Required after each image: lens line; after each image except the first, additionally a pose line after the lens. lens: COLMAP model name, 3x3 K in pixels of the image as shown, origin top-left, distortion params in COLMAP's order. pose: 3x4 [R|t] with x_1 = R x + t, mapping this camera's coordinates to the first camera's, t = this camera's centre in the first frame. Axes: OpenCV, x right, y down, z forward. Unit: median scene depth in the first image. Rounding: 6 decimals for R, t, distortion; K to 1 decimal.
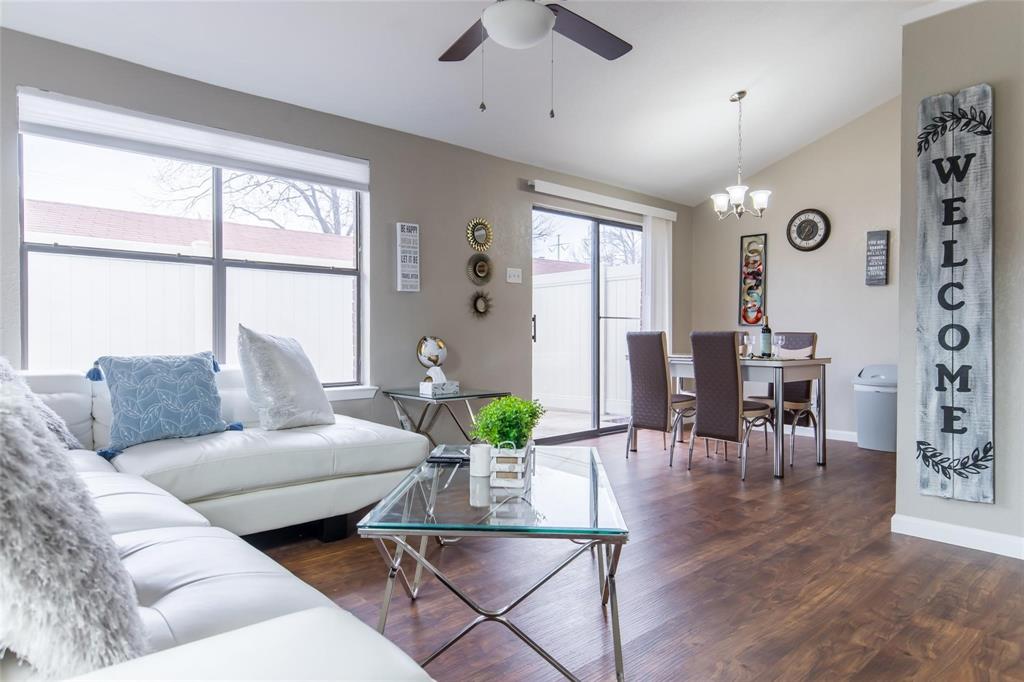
lens RADIAL K [[628.0, 0, 508.9], [0, 628.0, 338.8], [0, 0, 1]] dist [0.001949, 0.000398]
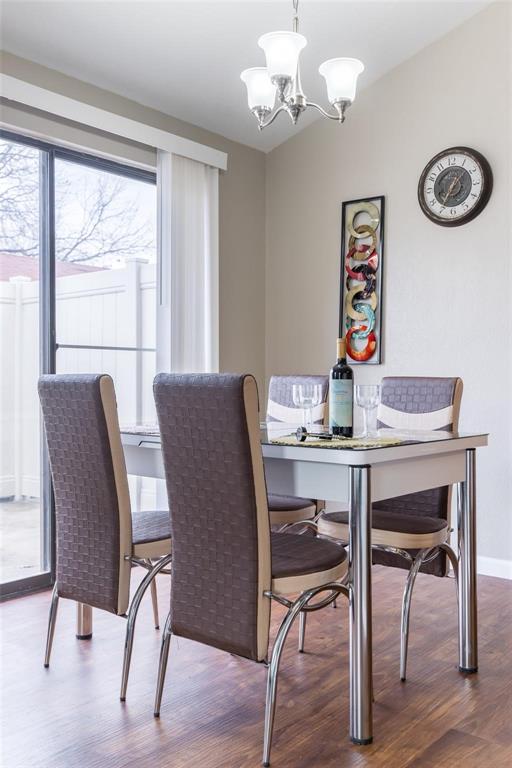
lens RADIAL K [[758.3, 0, 256.3], [0, 758.3, 384.0], [0, 0, 1]] dist [0.007118, 0.000000]
pose [[0.987689, -0.000813, 0.156428, 0.207395], [0.000621, 0.999999, 0.001280, -0.004758], [-0.156429, -0.001167, 0.987688, 0.384742]]
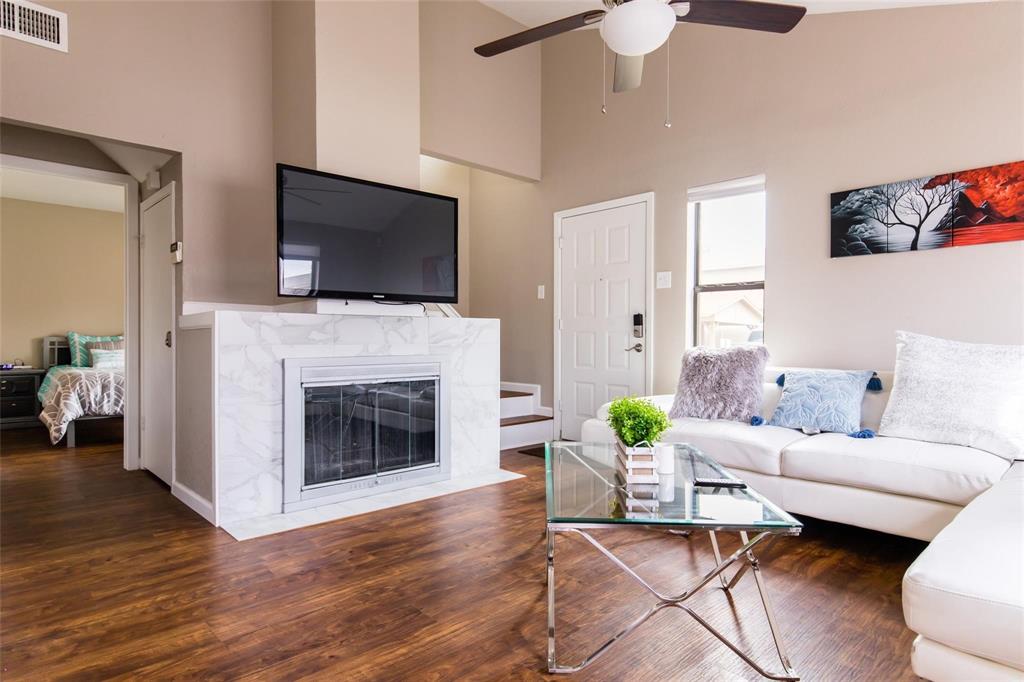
lens RADIAL K [[584.4, 0, 511.4], [0, 584.4, 339.5], [0, 0, 1]] dist [0.015616, -0.000935]
pose [[-0.999863, -0.004366, -0.015953, 0.132696], [-0.004553, 0.999921, 0.011714, -0.010258], [0.015900, 0.011786, -0.999804, 1.146313]]
